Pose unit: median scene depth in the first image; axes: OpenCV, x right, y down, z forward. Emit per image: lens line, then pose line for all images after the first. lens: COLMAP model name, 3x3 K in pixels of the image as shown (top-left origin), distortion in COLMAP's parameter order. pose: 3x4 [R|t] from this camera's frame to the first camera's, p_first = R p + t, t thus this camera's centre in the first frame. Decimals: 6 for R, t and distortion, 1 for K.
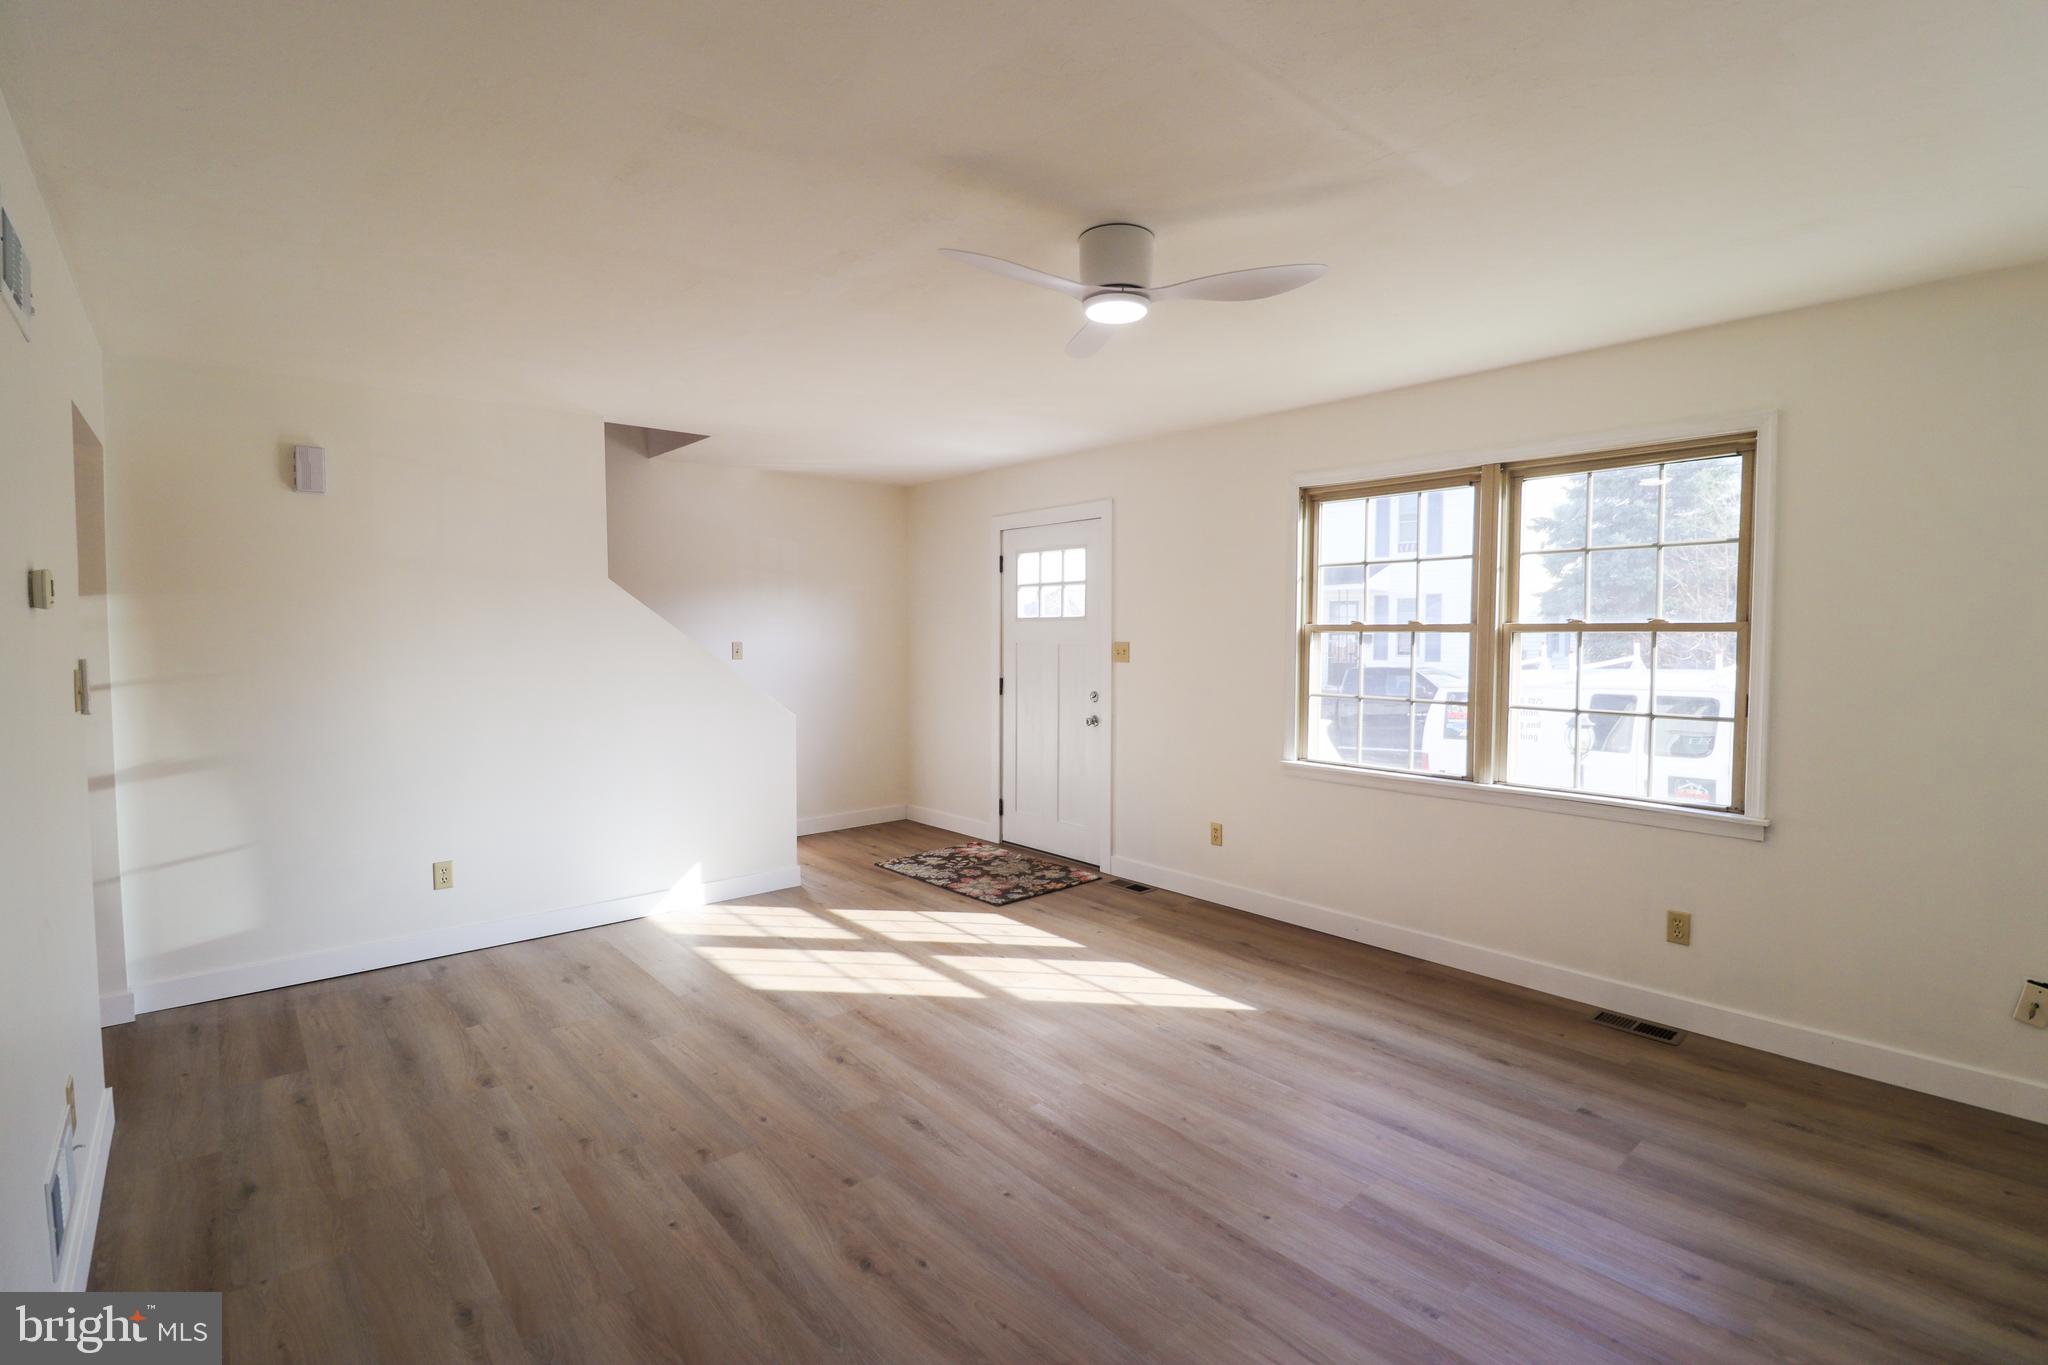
lens RADIAL K [[943.1, 0, 1039.2], [0, 943.1, 674.3], [0, 0, 1]] dist [-0.004762, -0.009990]
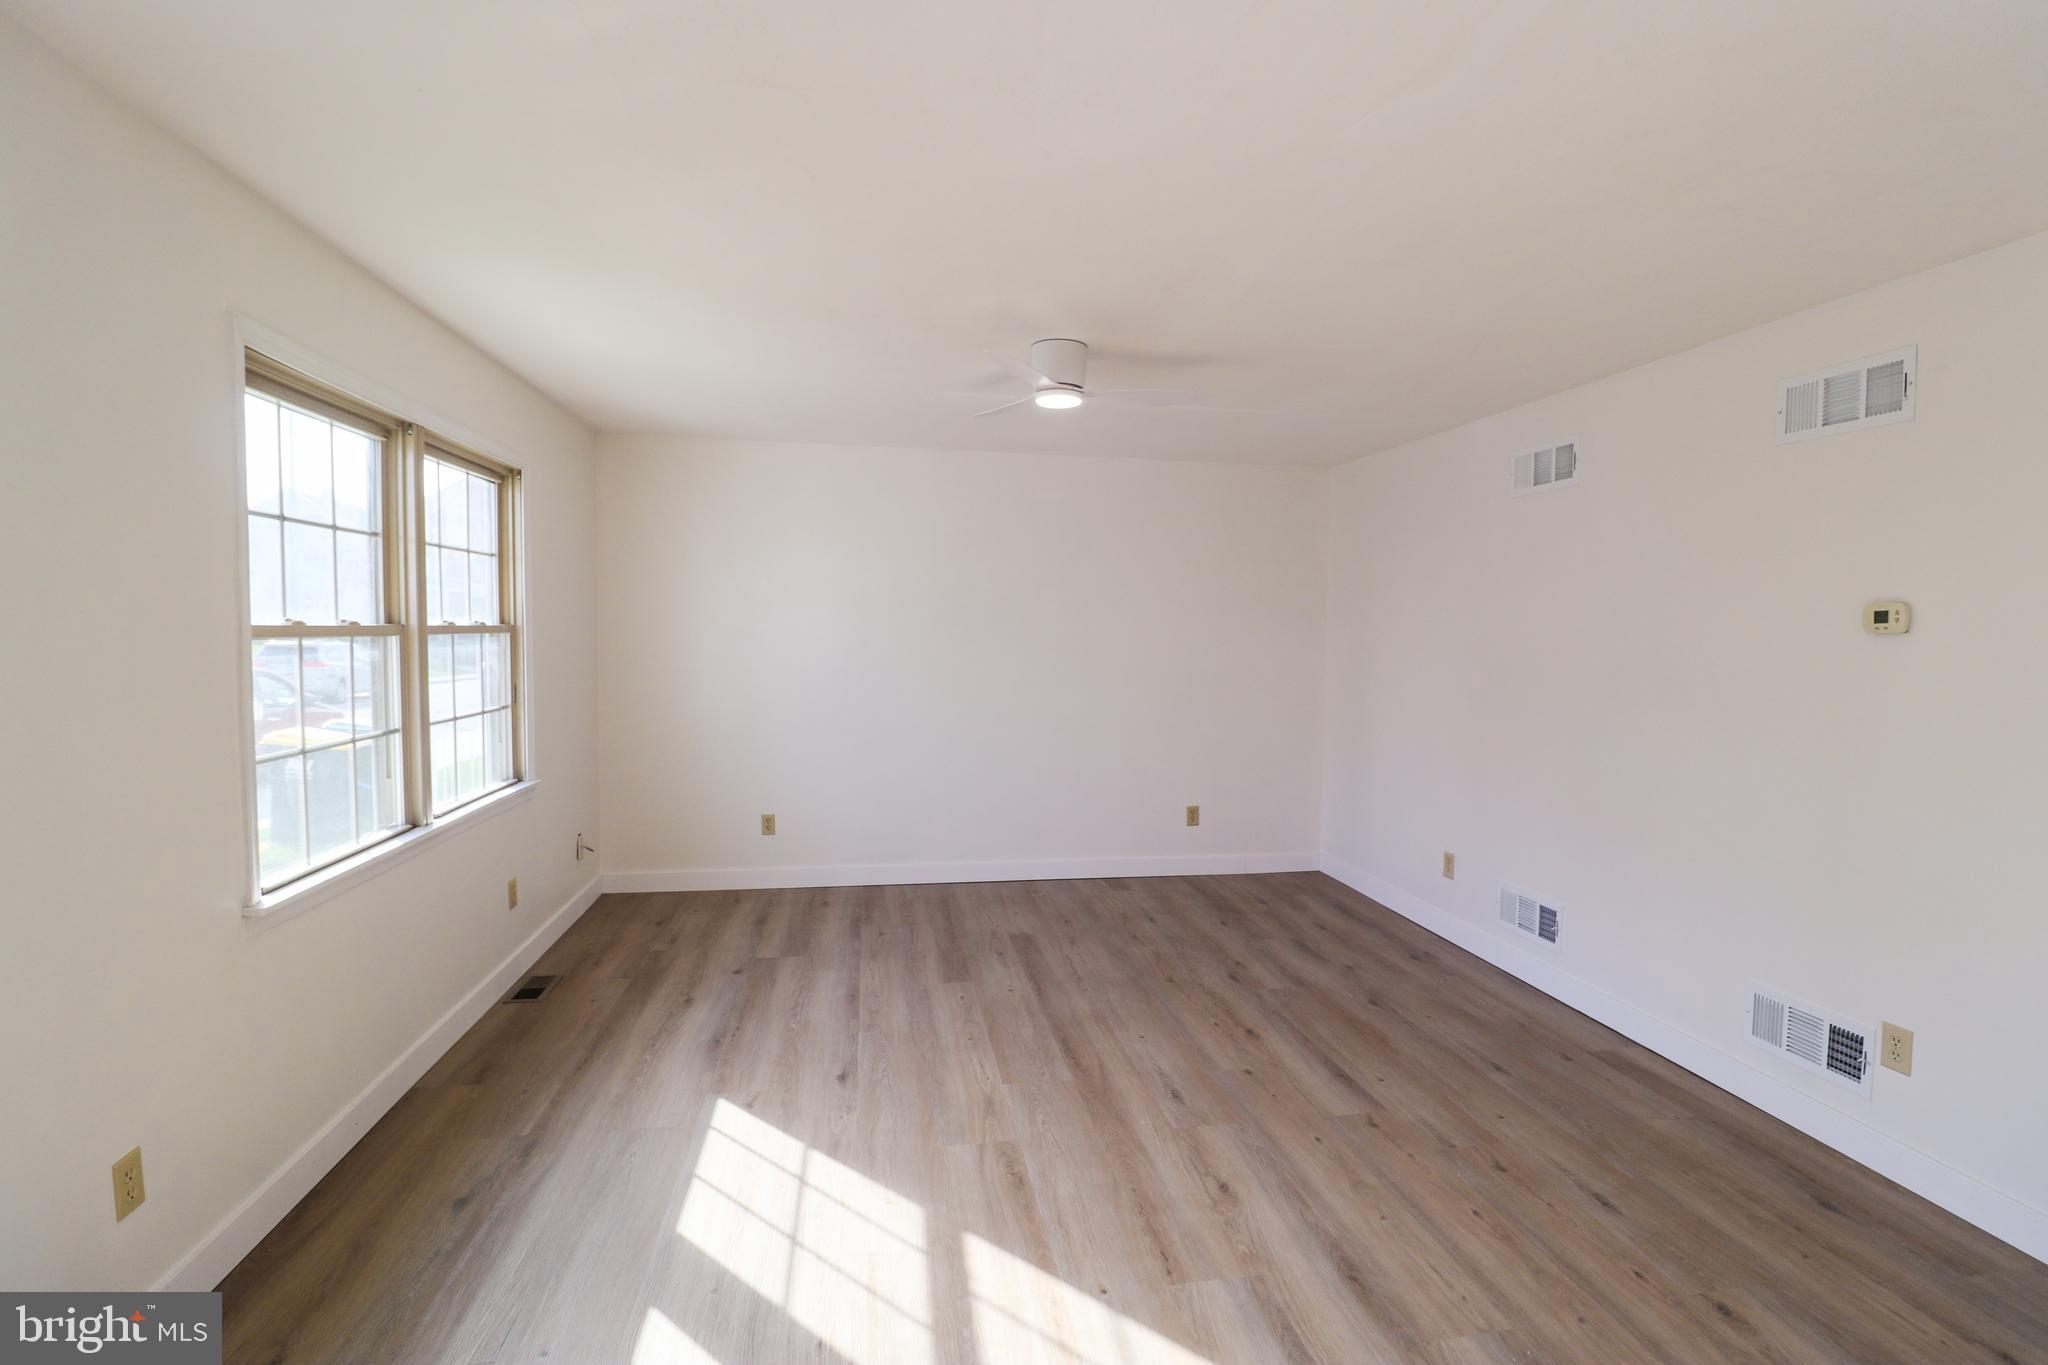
lens RADIAL K [[943.1, 0, 1038.2], [0, 943.1, 679.8], [0, 0, 1]] dist [-0.004762, -0.009990]
pose [[-0.853871, -0.037246, 0.519149, -0.433009], [0.014548, 0.995339, 0.095338, -0.085391], [-0.520281, 0.088959, -0.849349, 1.571937]]
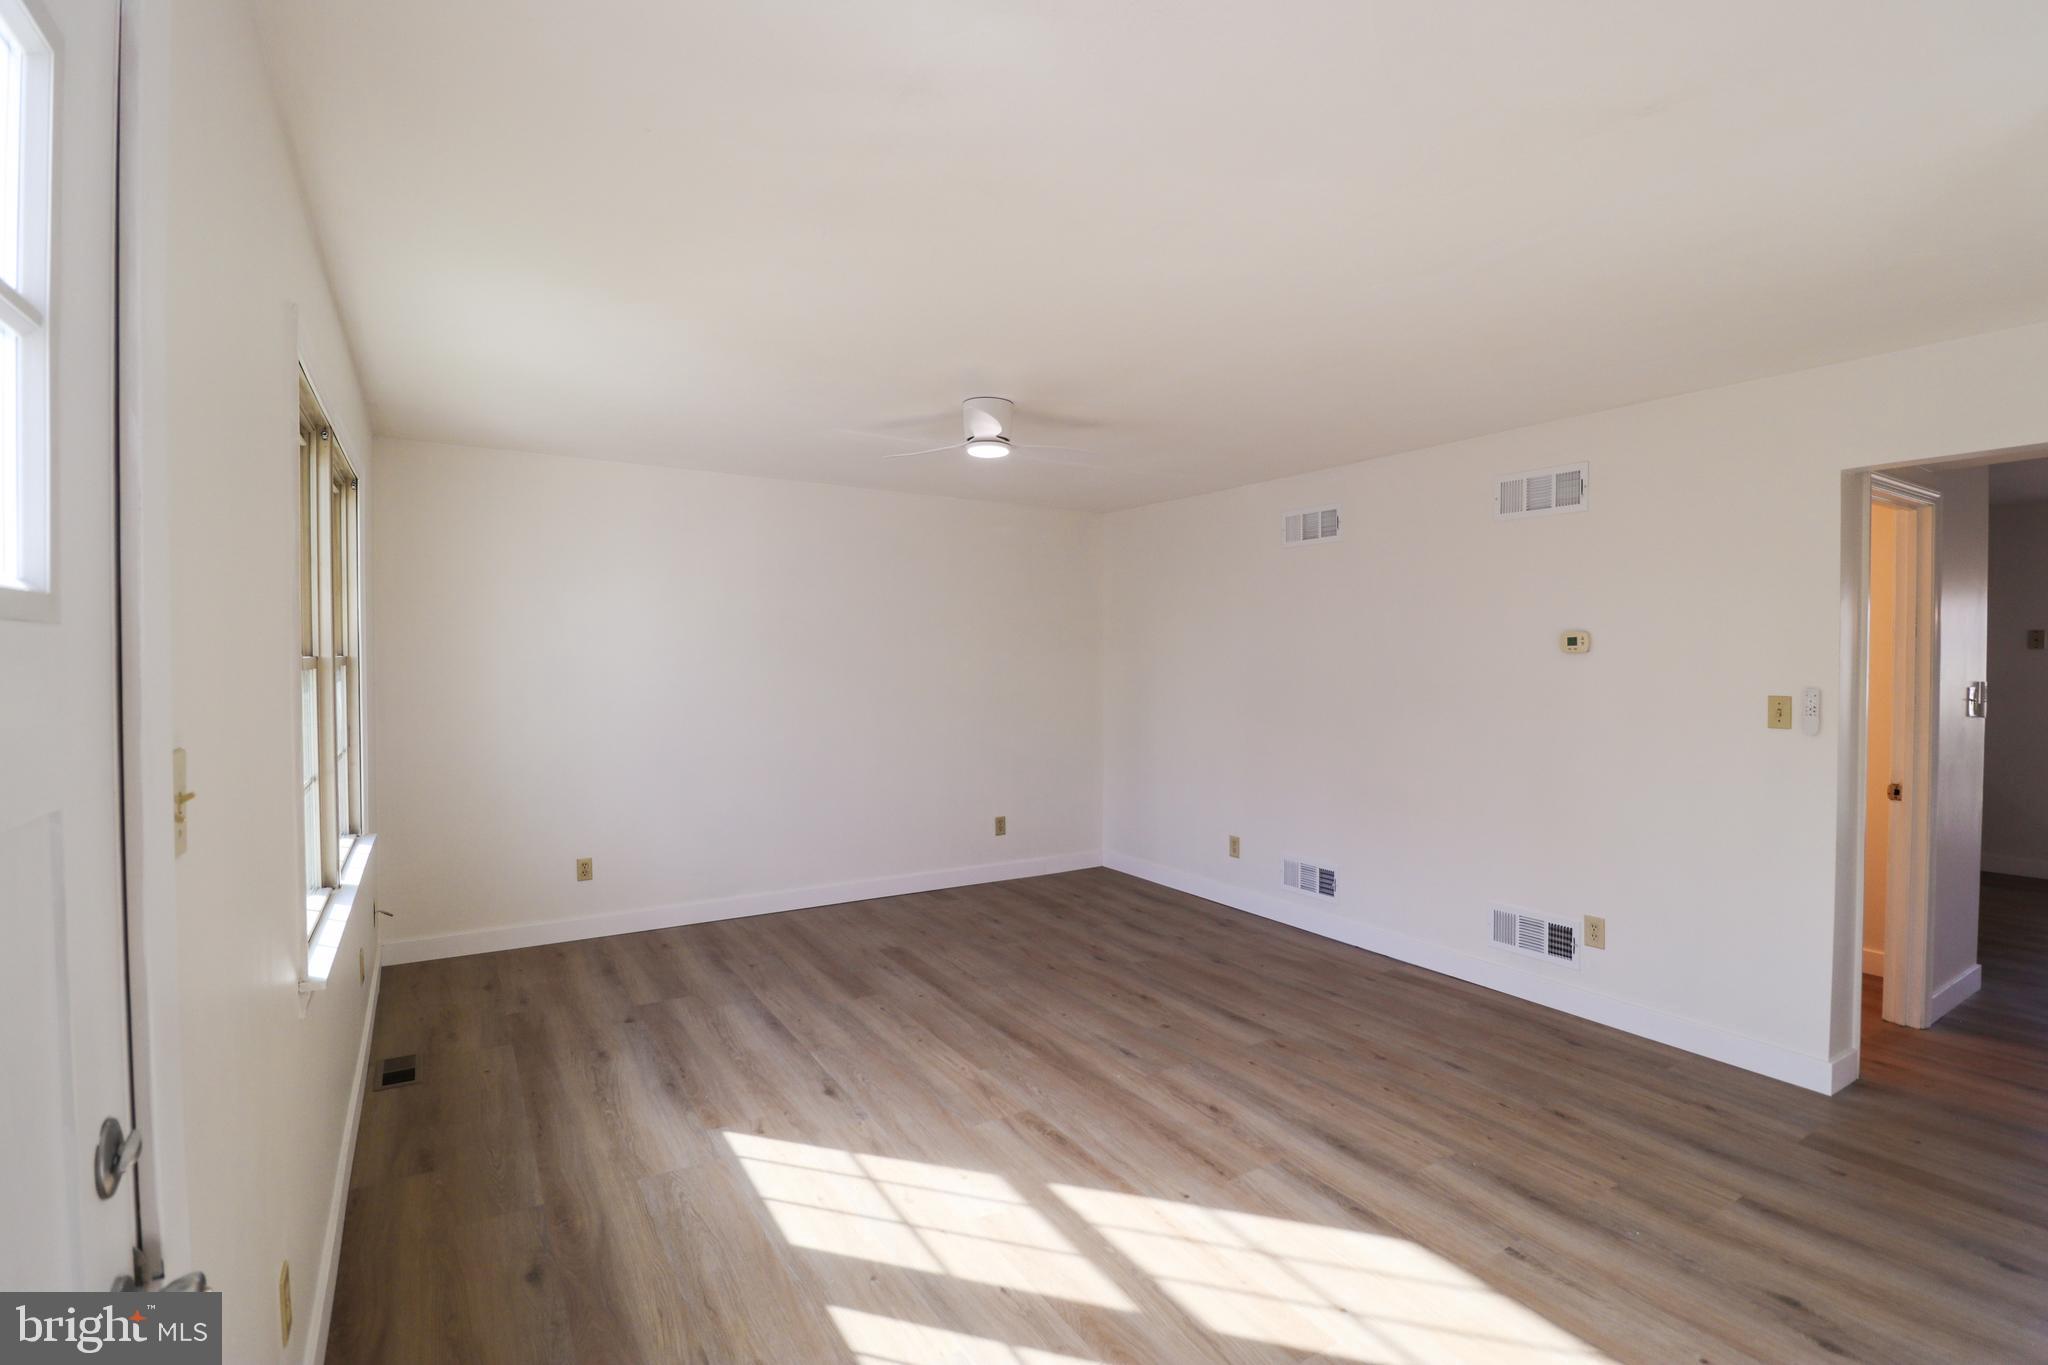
lens RADIAL K [[943.1, 0, 1037.6], [0, 943.1, 680.3], [0, 0, 1]] dist [-0.004762, -0.009990]
pose [[-0.987608, -0.004609, 0.156872, -0.167014], [0.006771, 0.997387, 0.071932, -0.092726], [-0.156794, 0.072102, -0.984996, 1.787724]]
